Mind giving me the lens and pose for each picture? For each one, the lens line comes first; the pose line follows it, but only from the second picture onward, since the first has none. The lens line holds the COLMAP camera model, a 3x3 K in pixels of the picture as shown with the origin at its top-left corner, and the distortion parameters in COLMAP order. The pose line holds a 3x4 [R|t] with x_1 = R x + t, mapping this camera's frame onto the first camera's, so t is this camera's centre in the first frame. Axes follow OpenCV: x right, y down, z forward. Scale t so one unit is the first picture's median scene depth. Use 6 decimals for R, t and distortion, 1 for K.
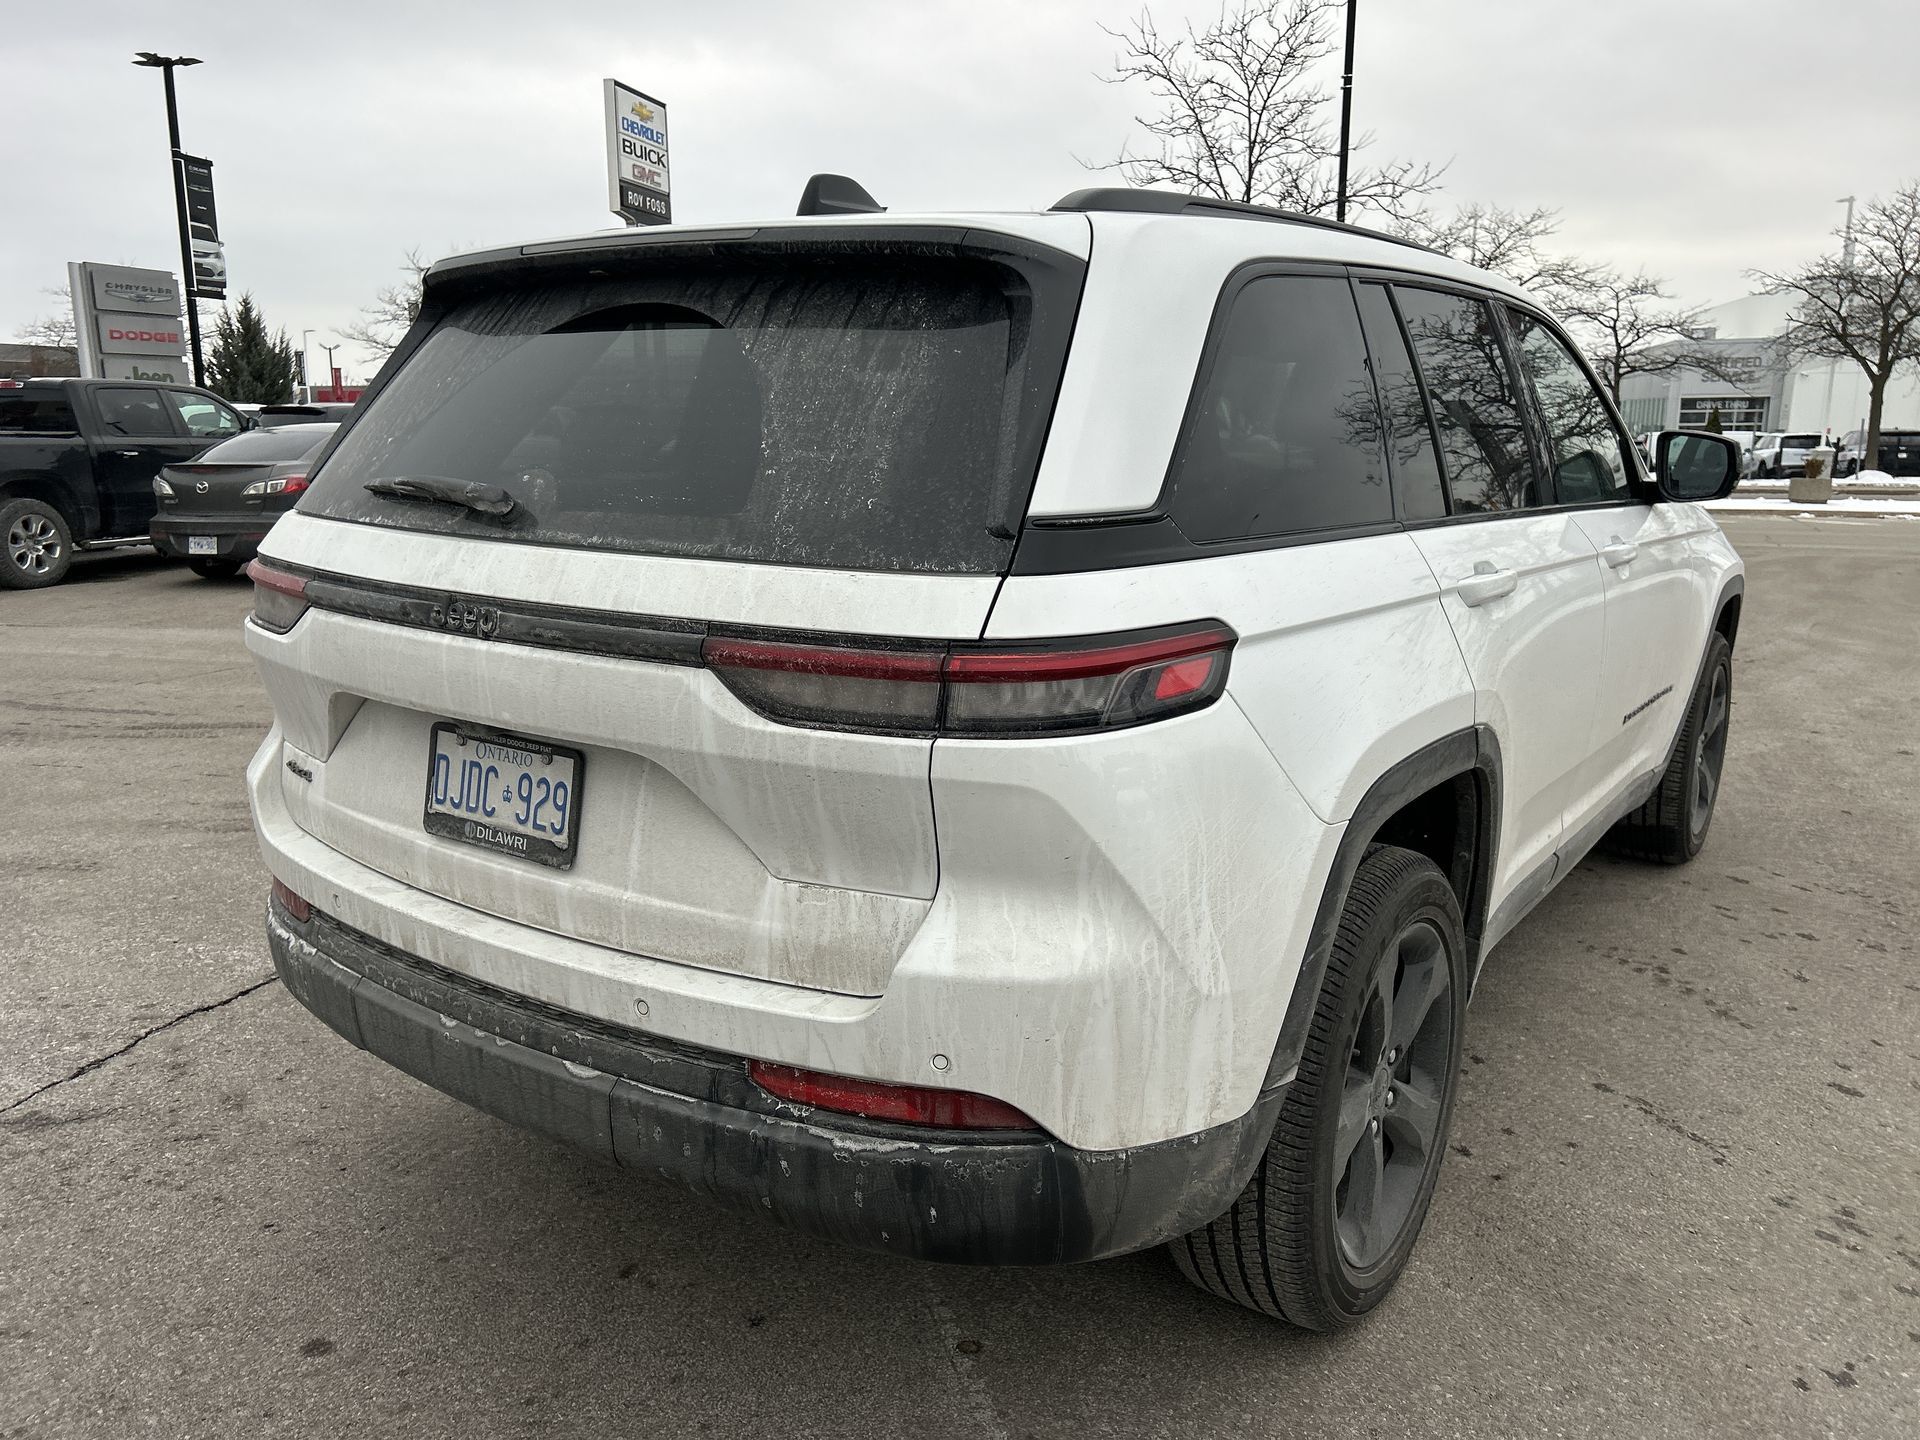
lens RADIAL K [[1434.3, 0, 956.5], [0, 1434.3, 731.9], [0, 0, 1]] dist [0.059329, -0.062876]
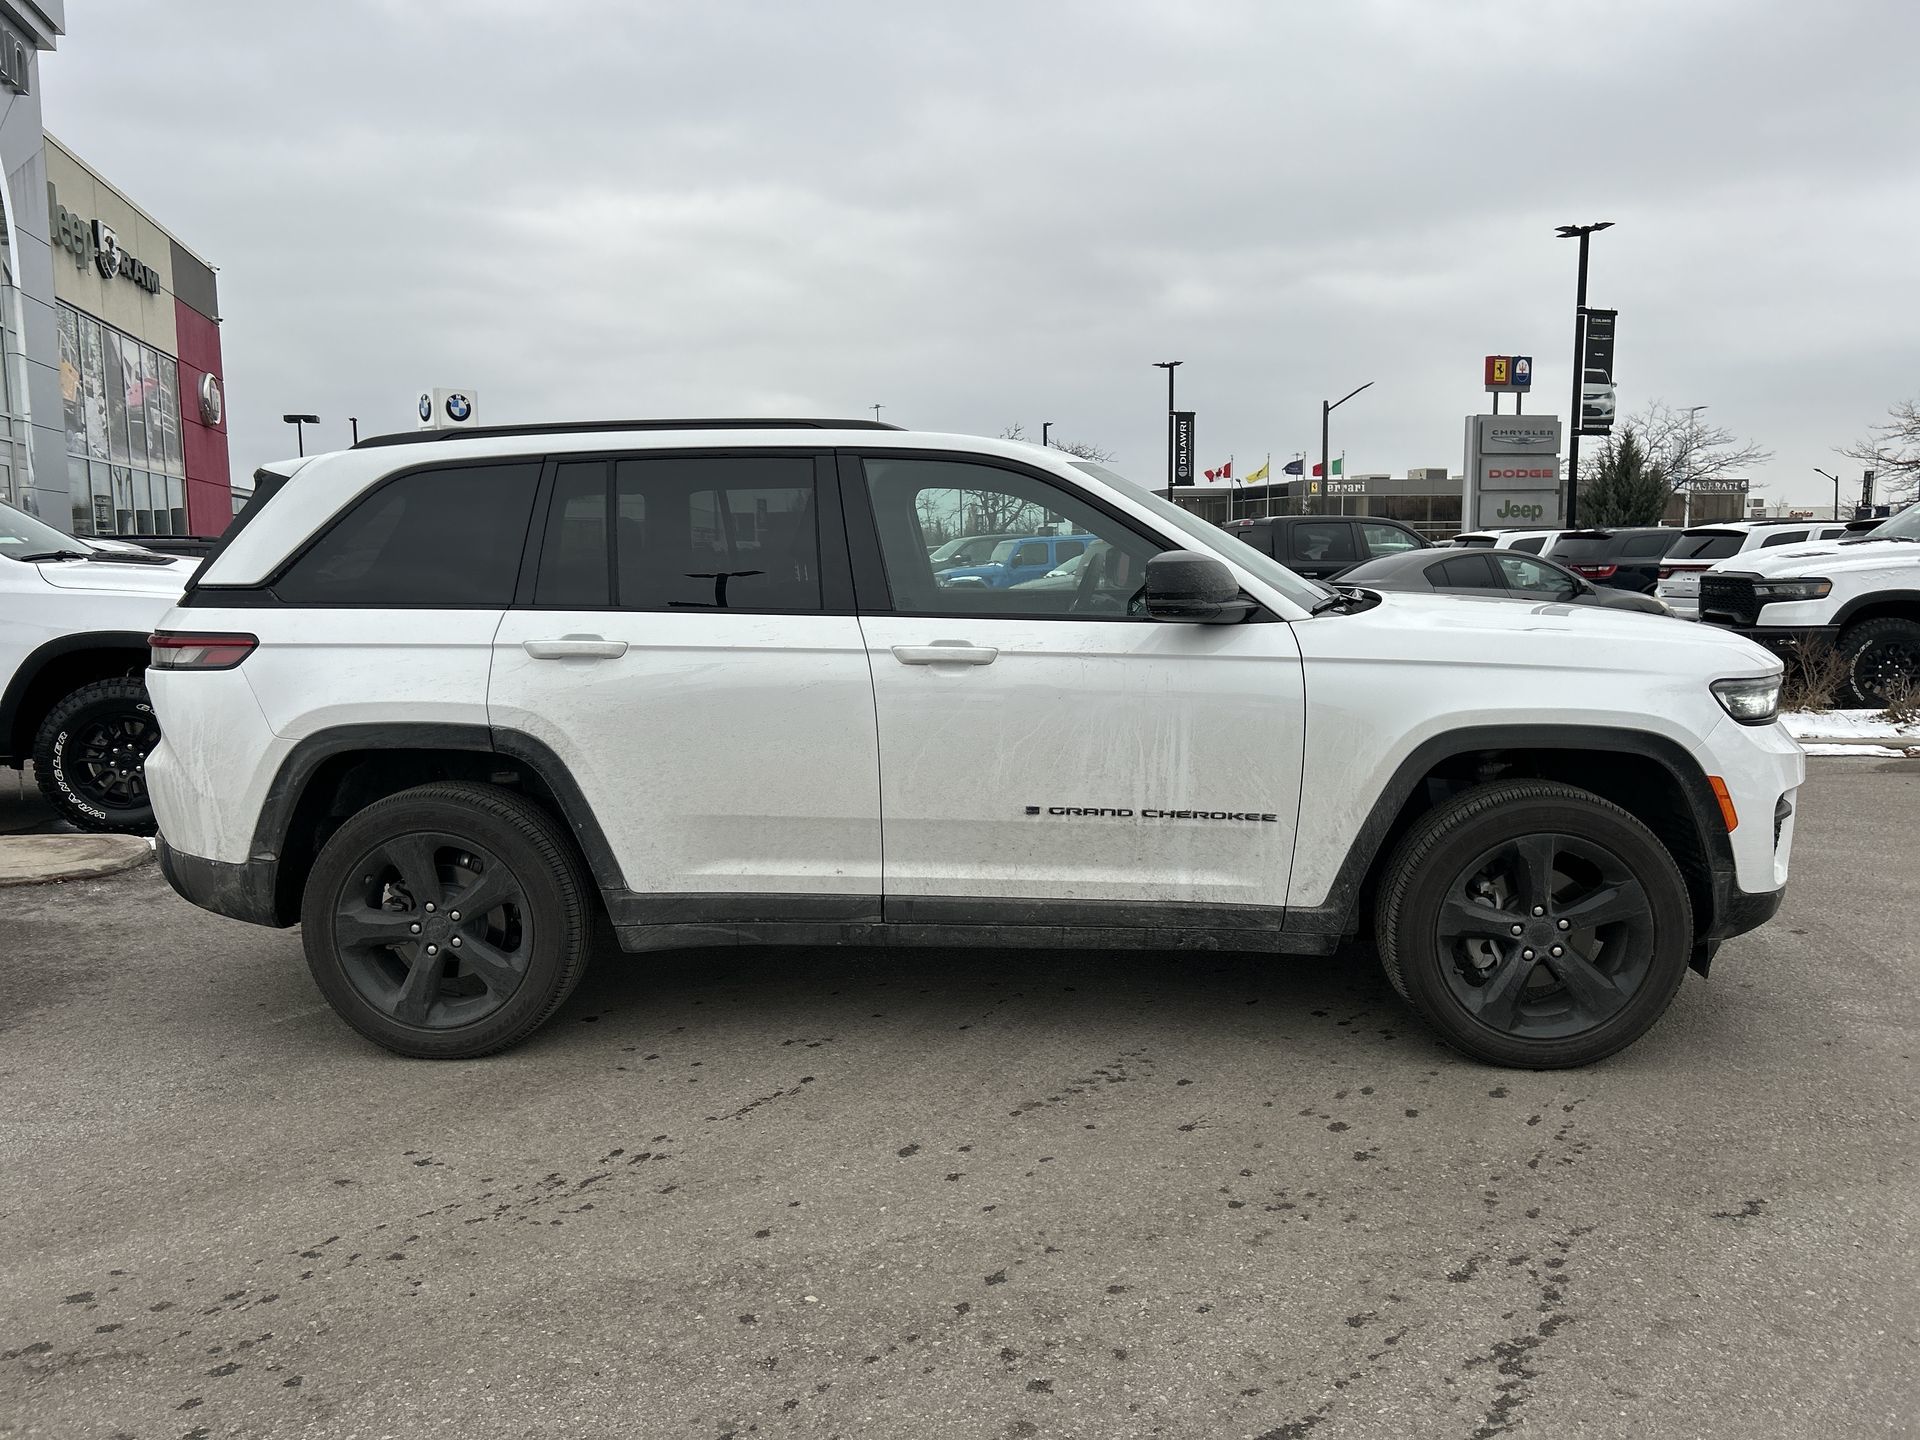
lens RADIAL K [[1434.3, 0, 952.1], [0, 1434.3, 722.7], [0, 0, 1]] dist [0.059329, -0.062876]
pose [[0.529038, 0.095043, -0.843259, 2.046558], [-0.170053, 0.985425, 0.004379, -0.105732], [0.831385, 0.141082, 0.537490, 0.552395]]
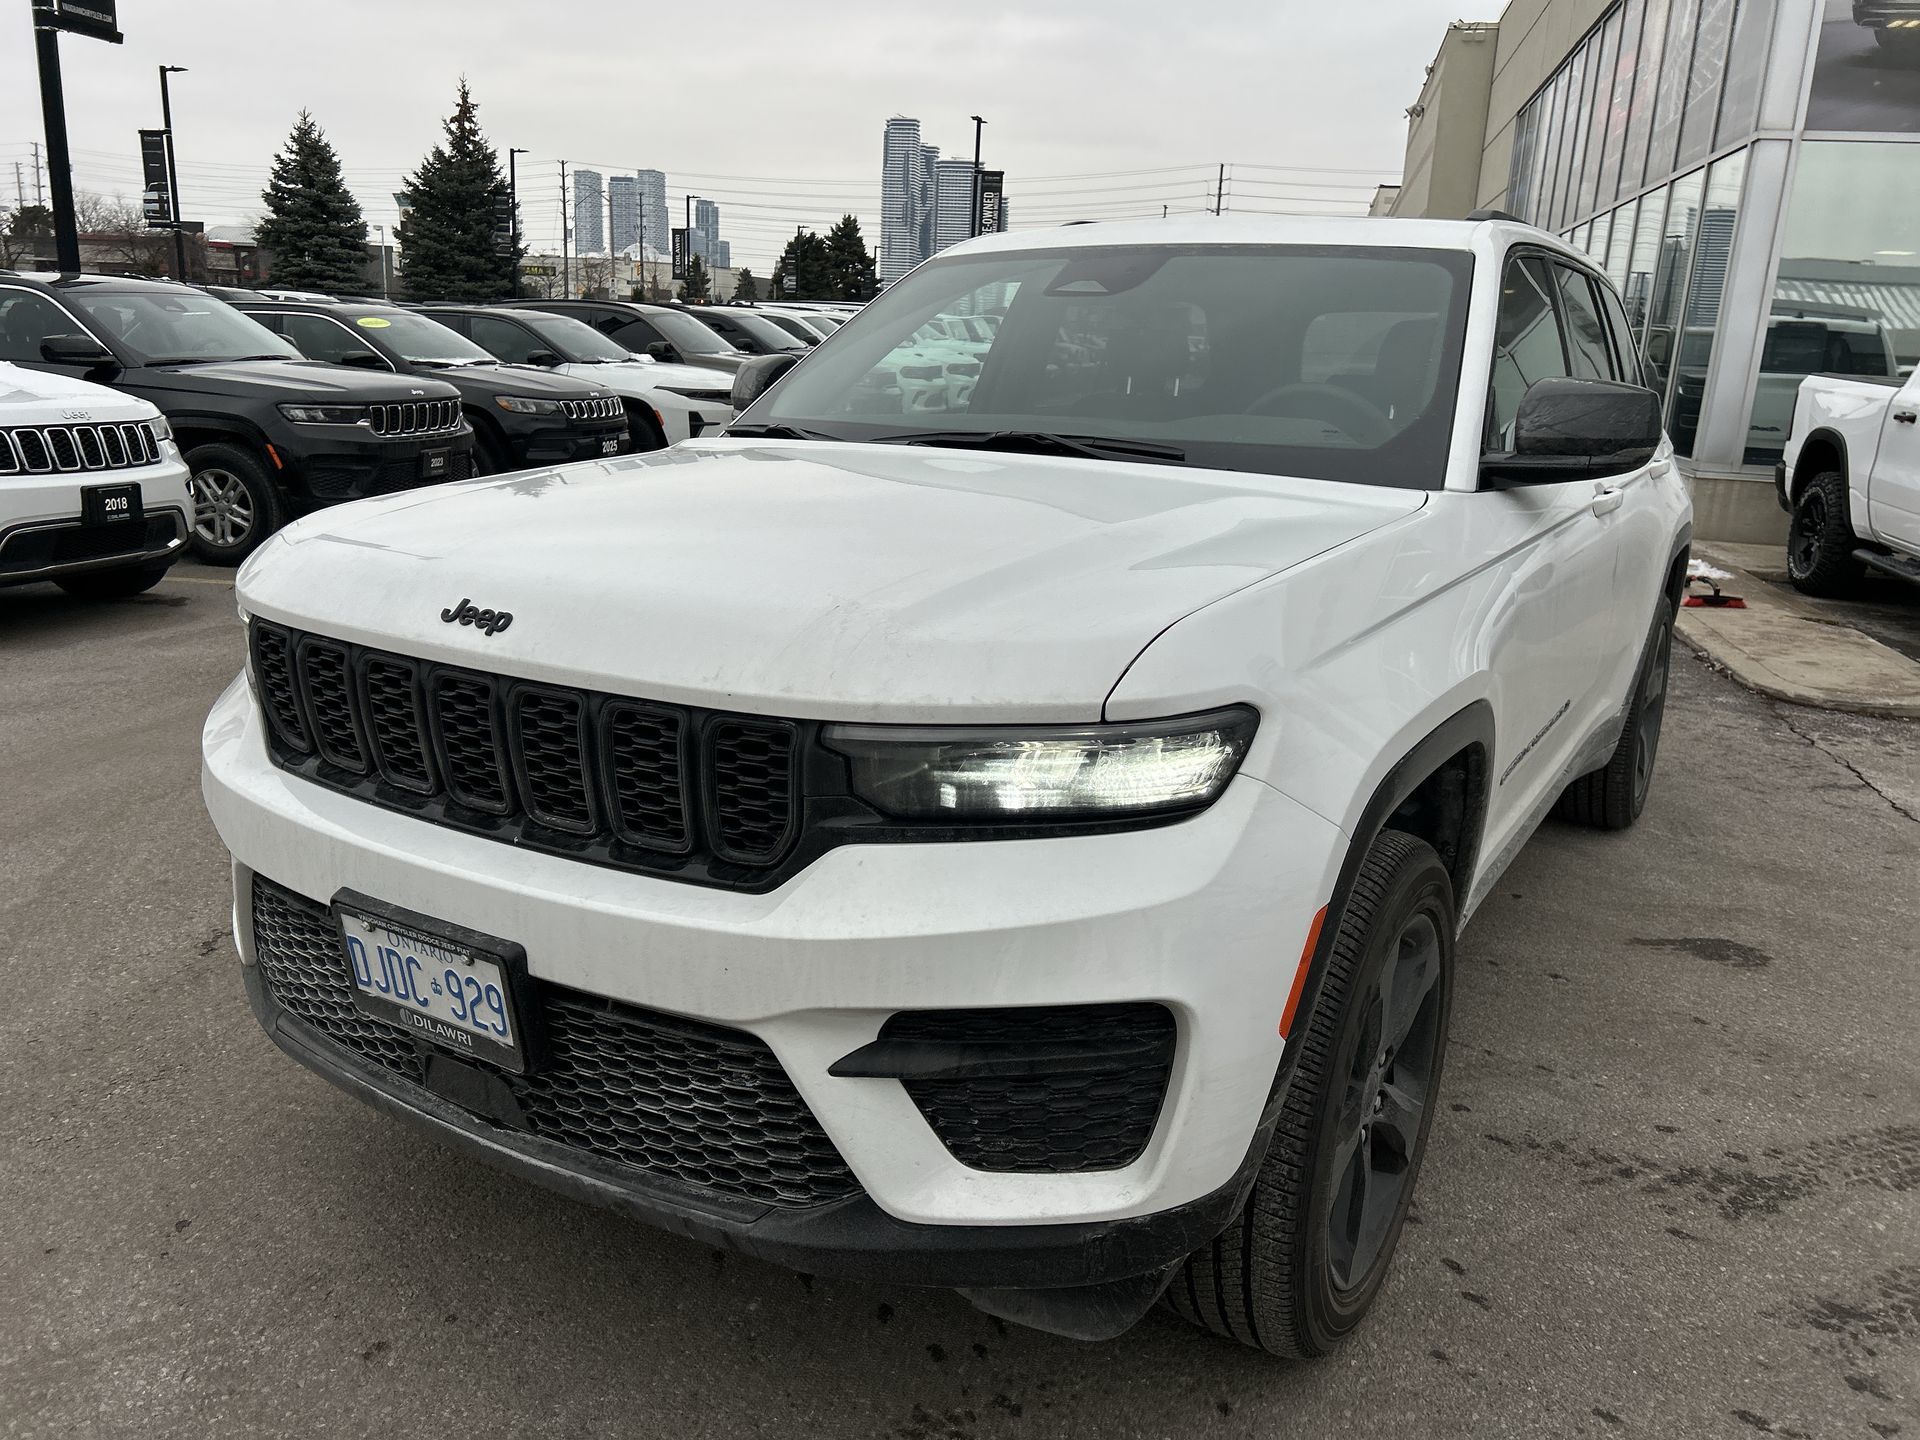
lens RADIAL K [[1434.3, 0, 951.1], [0, 1434.3, 726.8], [0, 0, 1]] dist [0.059329, -0.062876]
pose [[-0.997186, -0.023363, -0.071239, 0.721923], [-0.053528, 0.887178, 0.458313, -0.697255], [0.052494, 0.460836, -0.885931, 3.167173]]
